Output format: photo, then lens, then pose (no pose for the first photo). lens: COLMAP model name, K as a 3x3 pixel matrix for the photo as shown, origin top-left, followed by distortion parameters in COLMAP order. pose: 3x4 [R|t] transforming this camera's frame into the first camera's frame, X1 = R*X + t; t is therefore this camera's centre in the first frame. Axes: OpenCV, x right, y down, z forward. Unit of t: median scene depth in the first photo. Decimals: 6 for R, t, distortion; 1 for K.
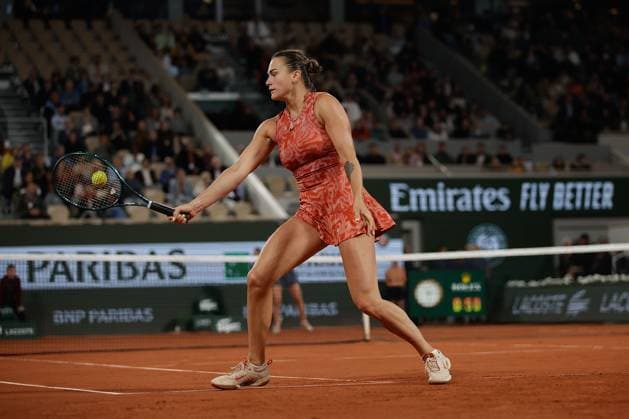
lens RADIAL K [[299.8, 0, 314.5], [0, 299.8, 209.5], [0, 0, 1]] dist [0.002274, 0.000532]
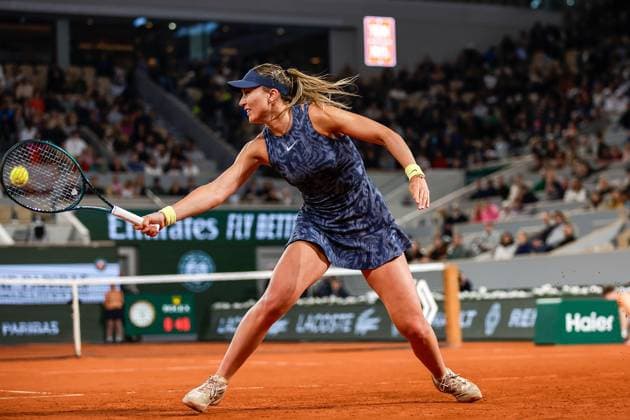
lens RADIAL K [[291.0, 0, 315.0], [0, 291.0, 223.9], [0, 0, 1]] dist [0.000086, 0.000335]
pose [[0.999861, 0.011625, 0.011950, 0.995154], [-0.011588, 0.999928, -0.003133, -0.053280], [-0.011986, 0.002994, 0.999924, -0.072855]]
